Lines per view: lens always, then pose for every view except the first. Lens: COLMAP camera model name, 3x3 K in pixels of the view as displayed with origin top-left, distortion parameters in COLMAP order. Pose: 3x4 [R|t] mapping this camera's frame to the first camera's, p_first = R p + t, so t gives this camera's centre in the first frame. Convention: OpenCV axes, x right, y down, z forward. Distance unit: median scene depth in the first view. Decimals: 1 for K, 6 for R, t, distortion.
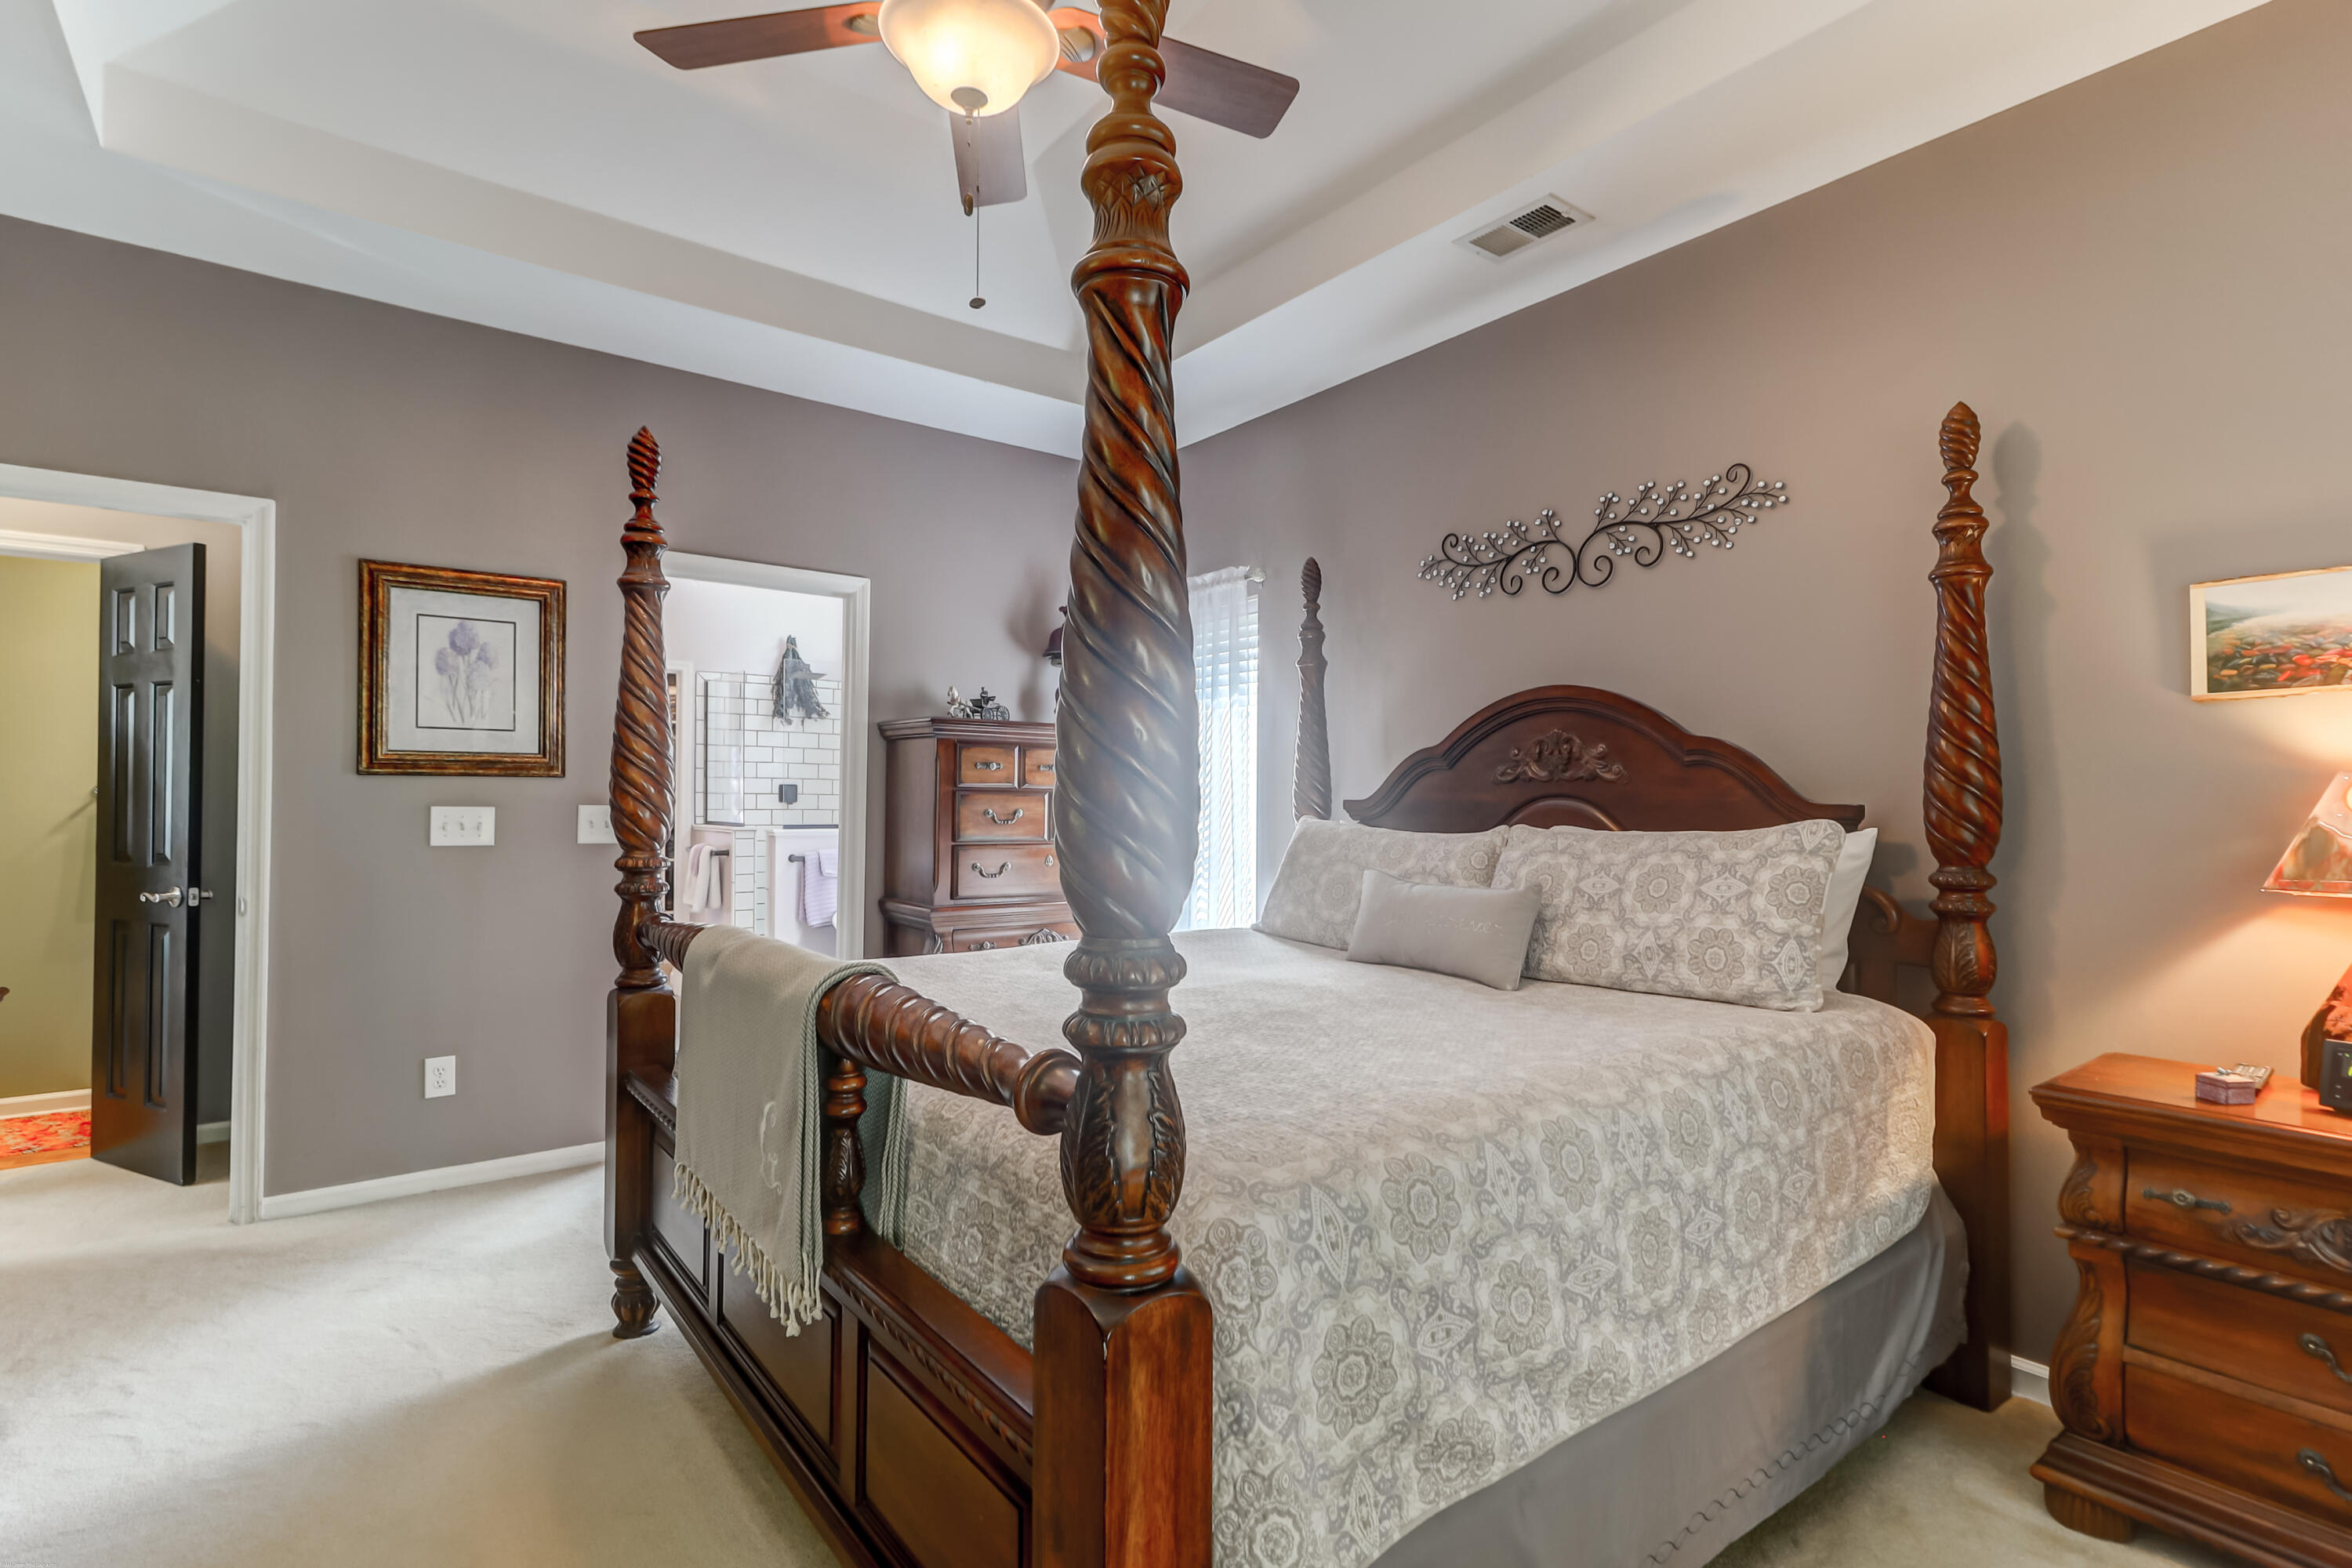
lens RADIAL K [[1122.4, 0, 1168.9], [0, 1122.4, 791.5], [0, 0, 1]] dist [0.009230, 0.000198]
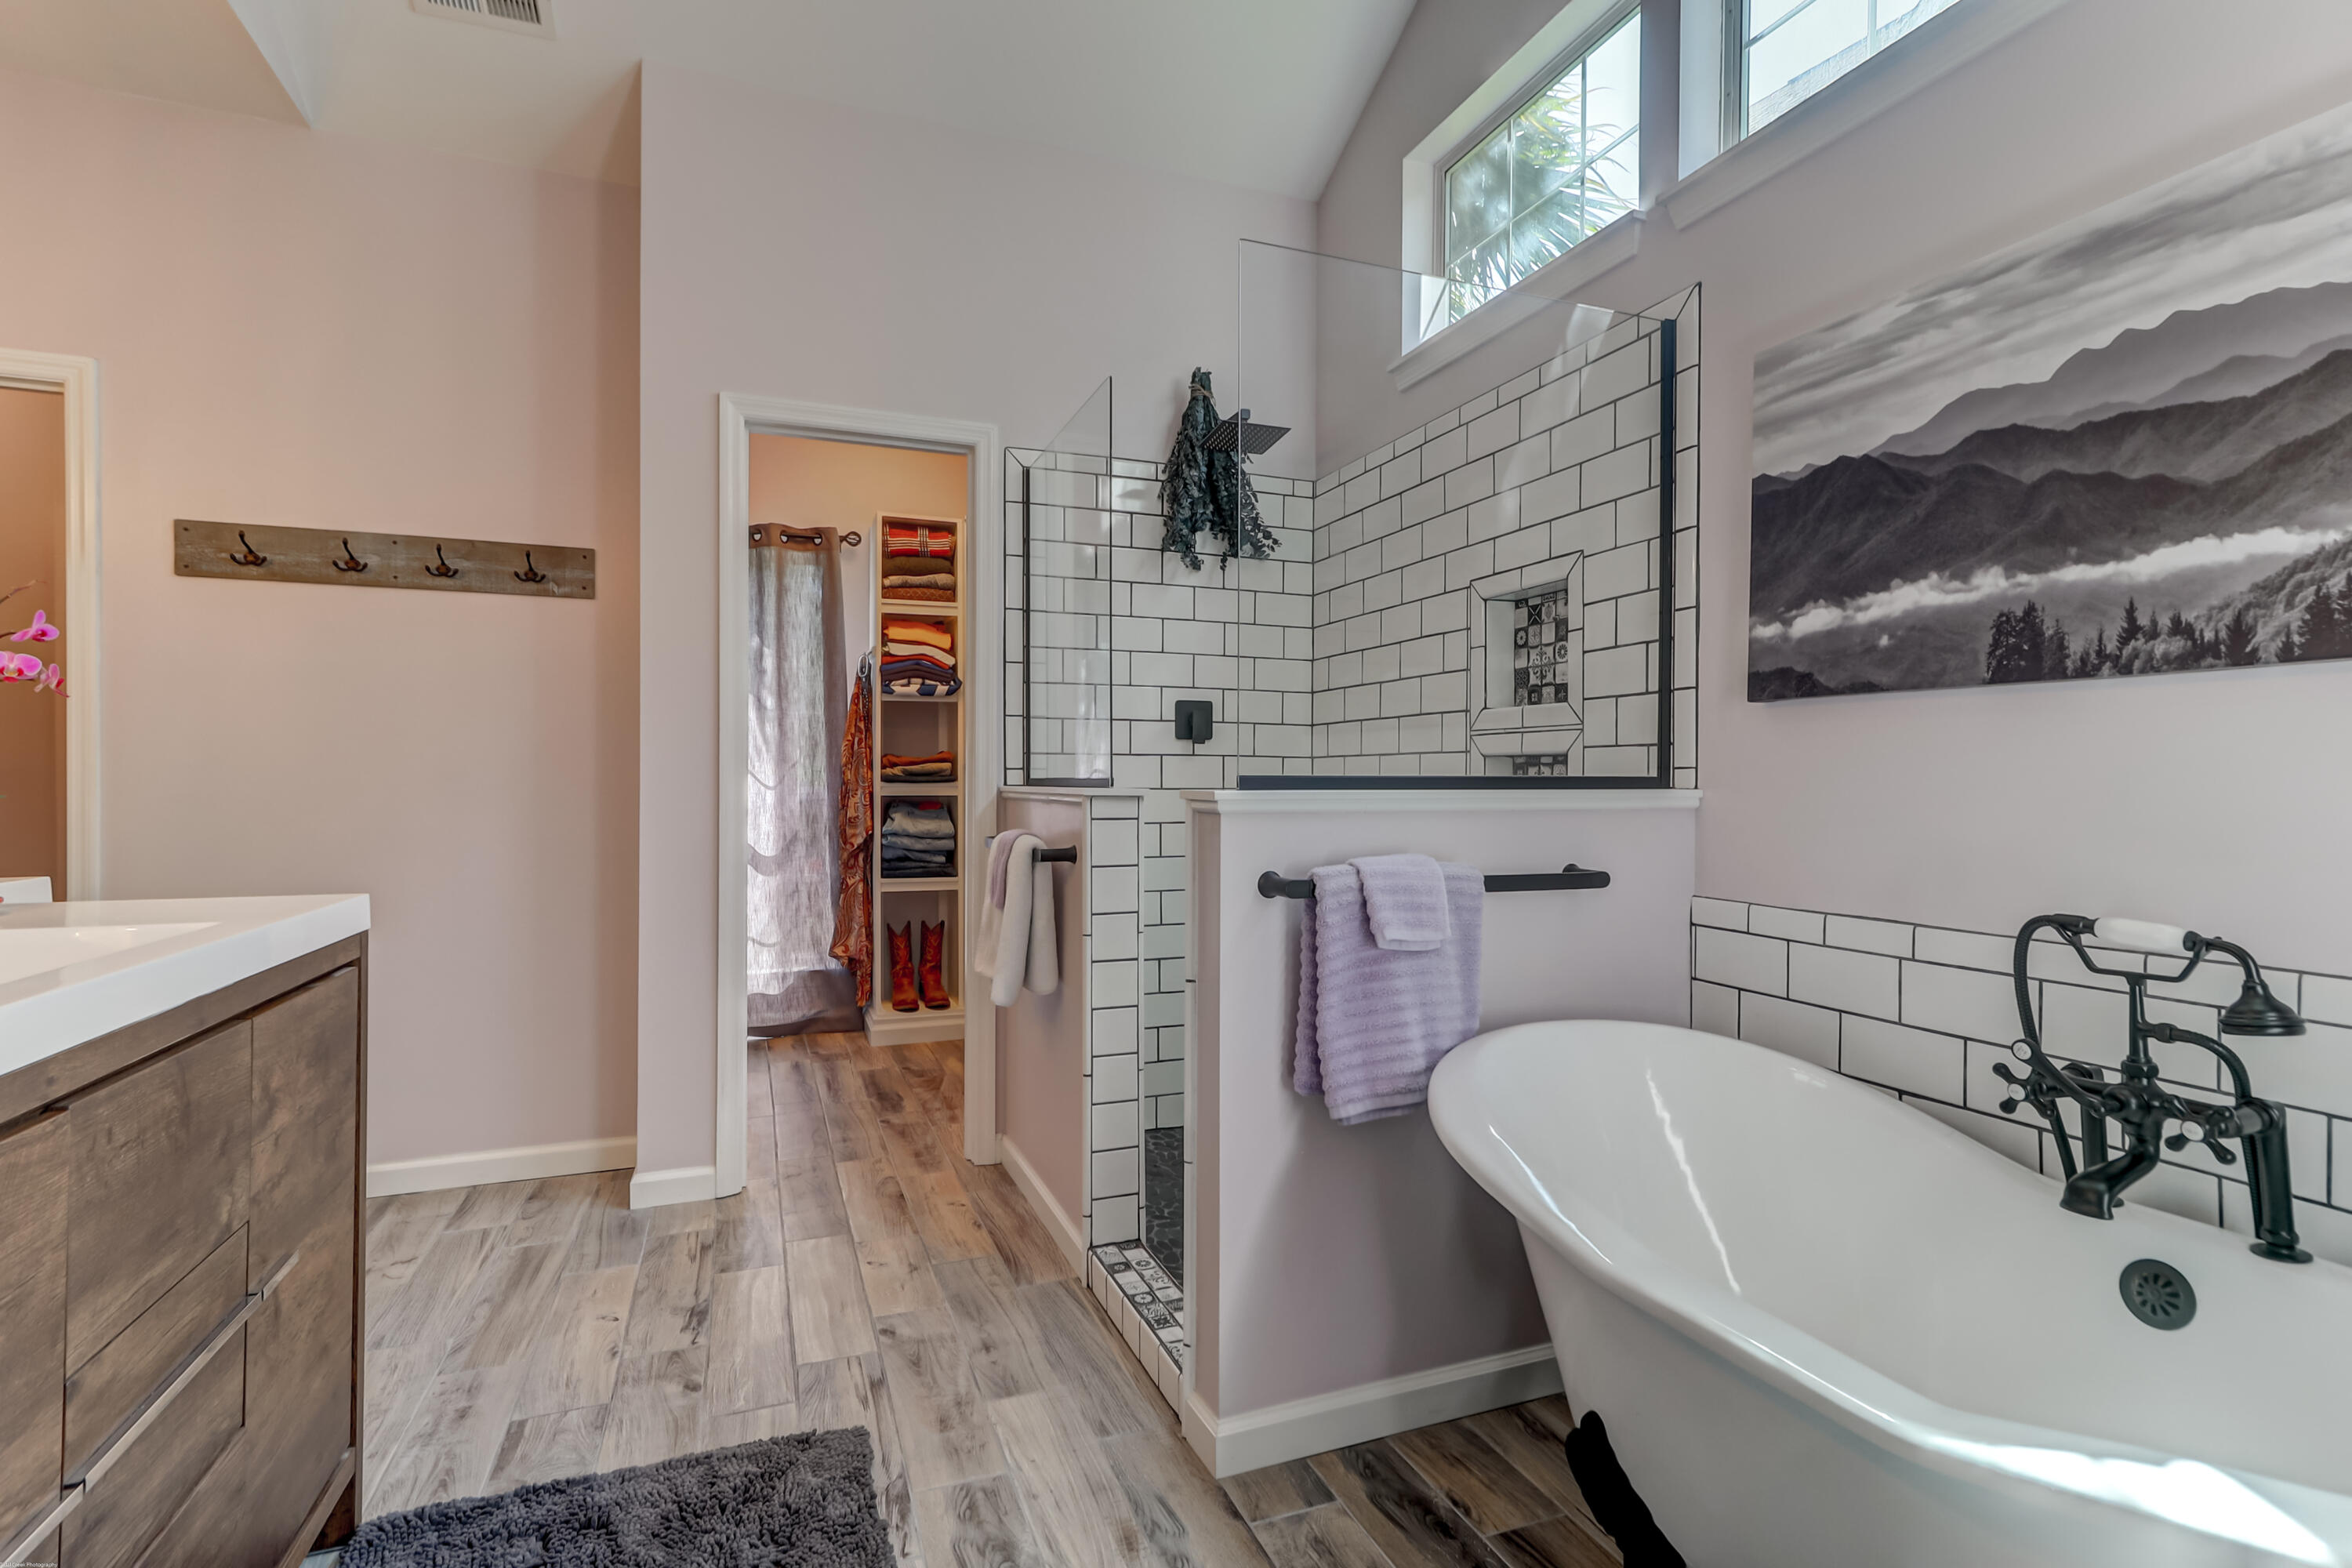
lens RADIAL K [[1122.4, 0, 1187.4], [0, 1122.4, 789.3], [0, 0, 1]] dist [0.009230, 0.000198]
pose [[0.963465, -0.001052, -0.267833, -0.254916], [0.005386, 0.999866, 0.015447, 0.026559], [0.267781, -0.016325, 0.963342, 0.648041]]
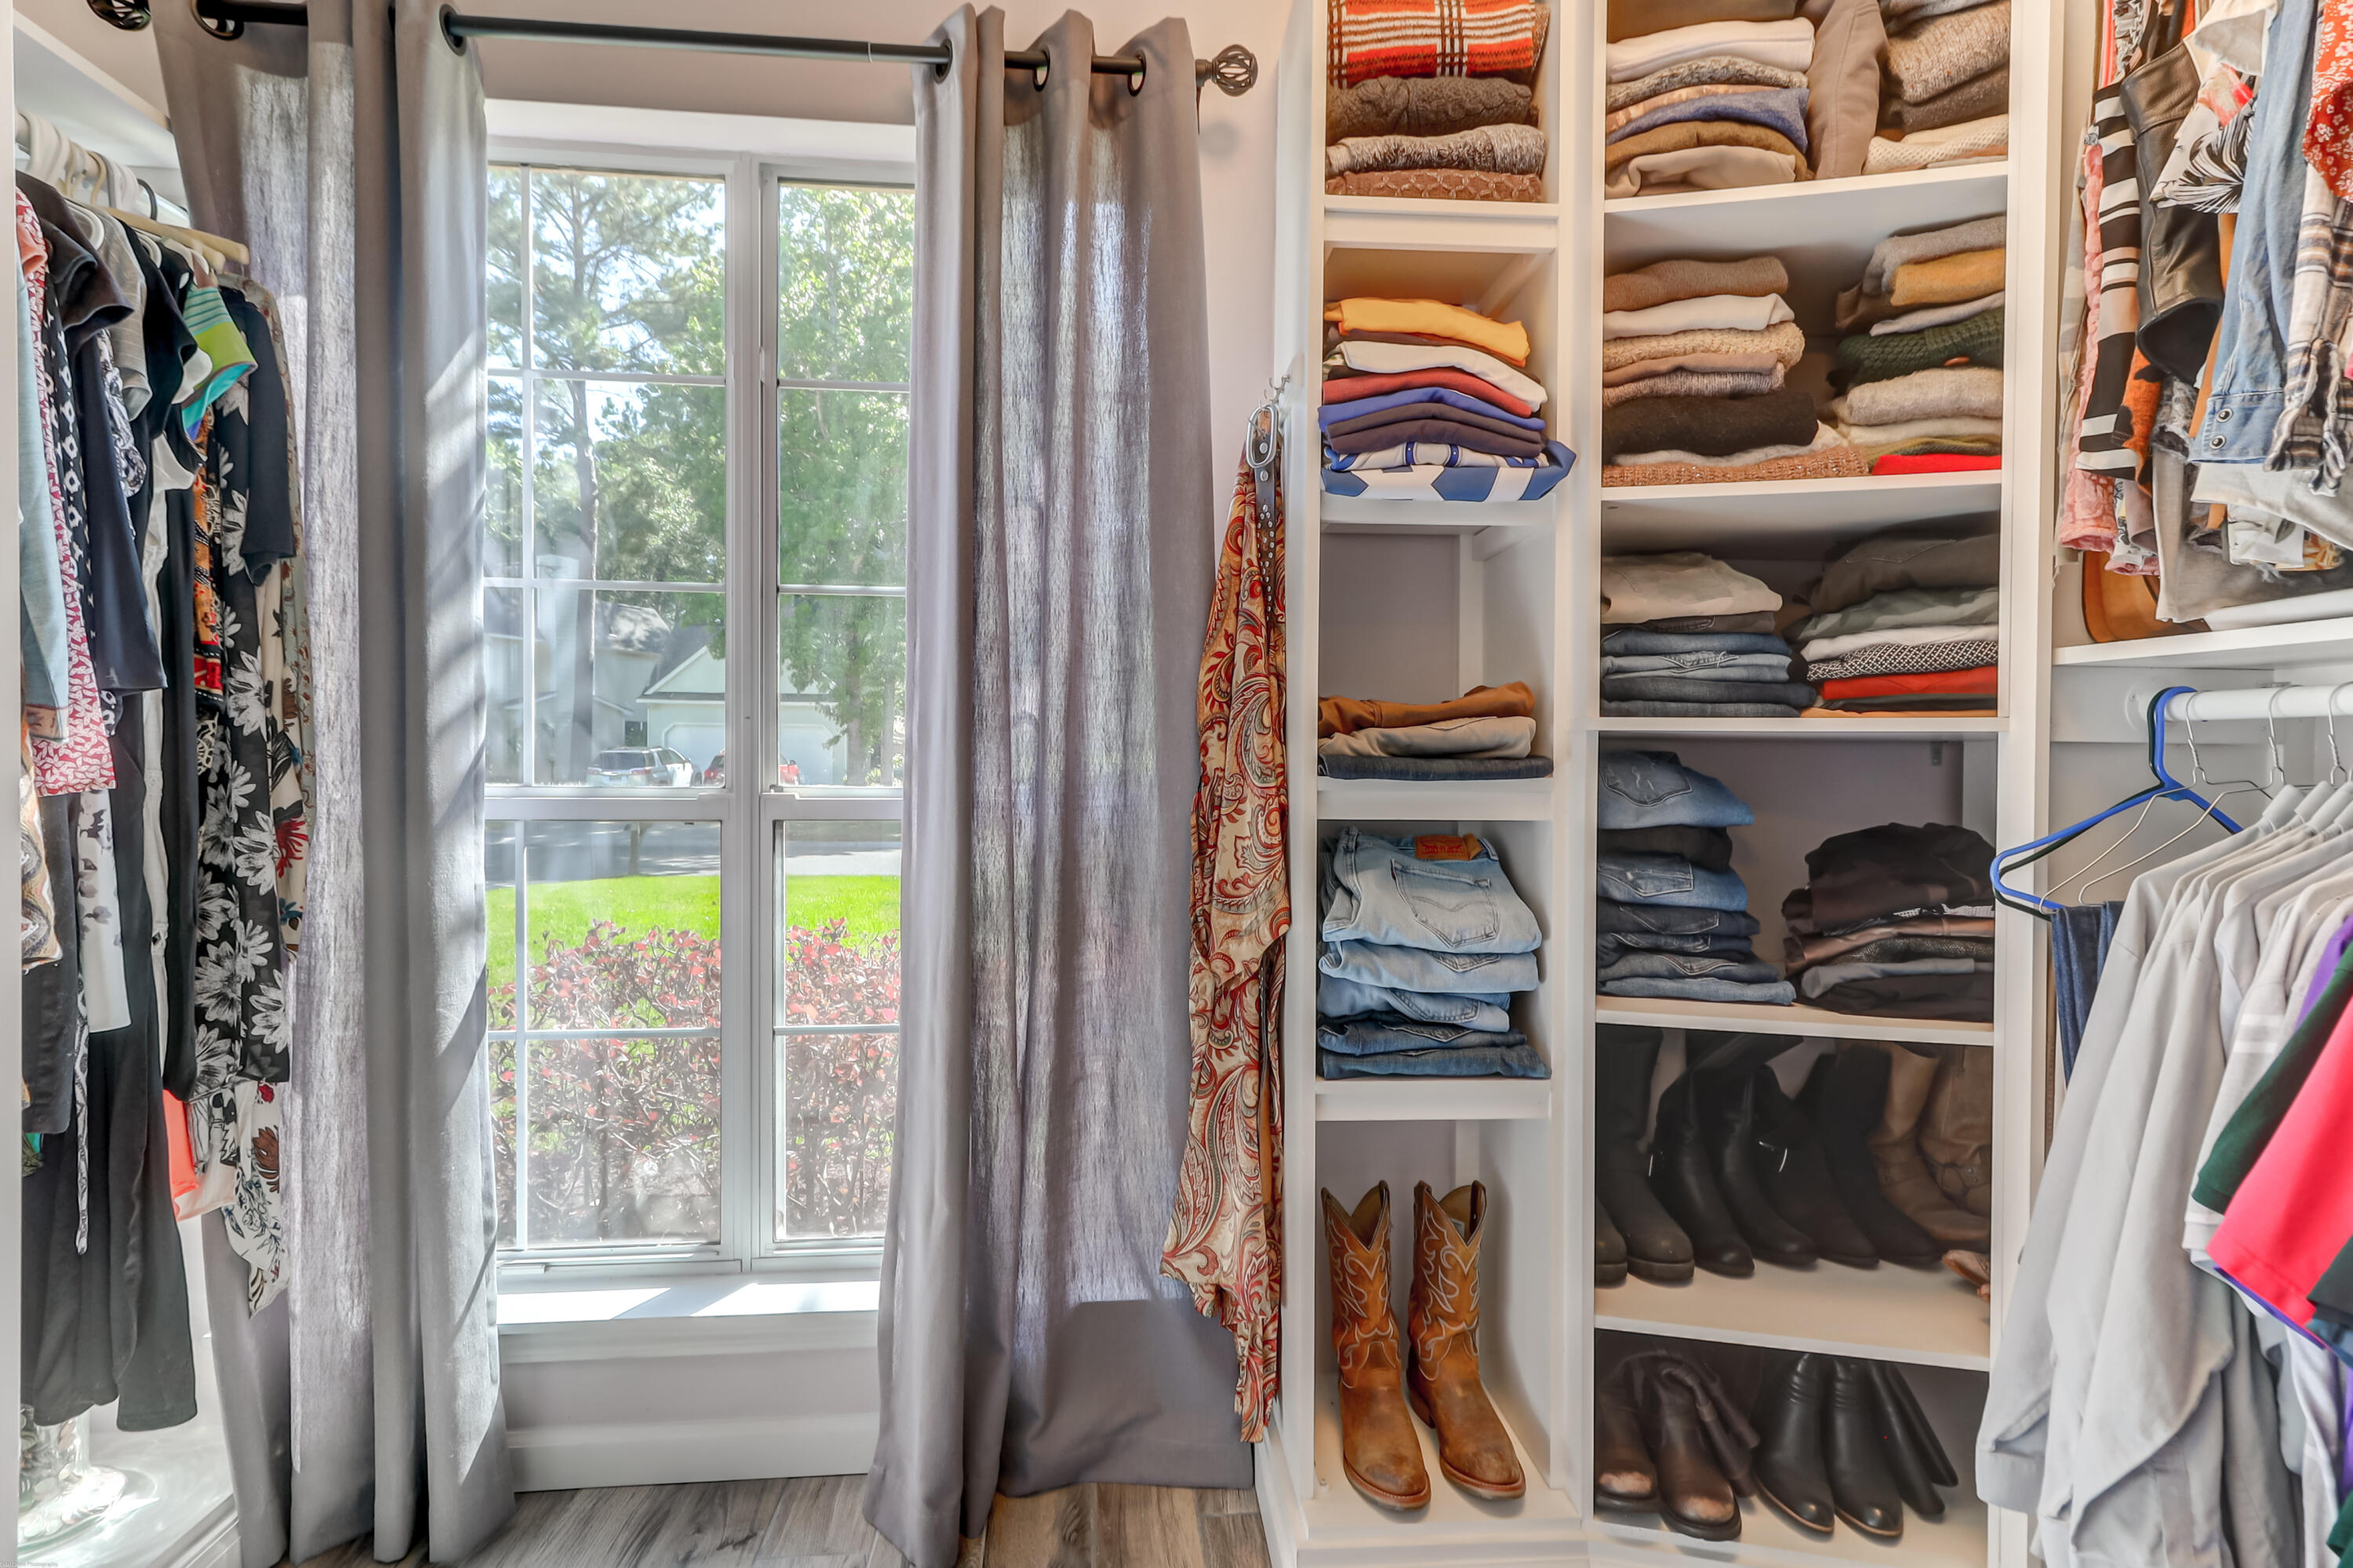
lens RADIAL K [[1122.9, 0, 1177.0], [0, 1122.9, 780.4], [0, 0, 1]] dist [0.009230, 0.000198]
pose [[0.840736, 0.011120, -0.541331, -0.440094], [0.001597, 0.999734, 0.023017, 0.027026], [0.541443, -0.020216, 0.840494, 0.932102]]
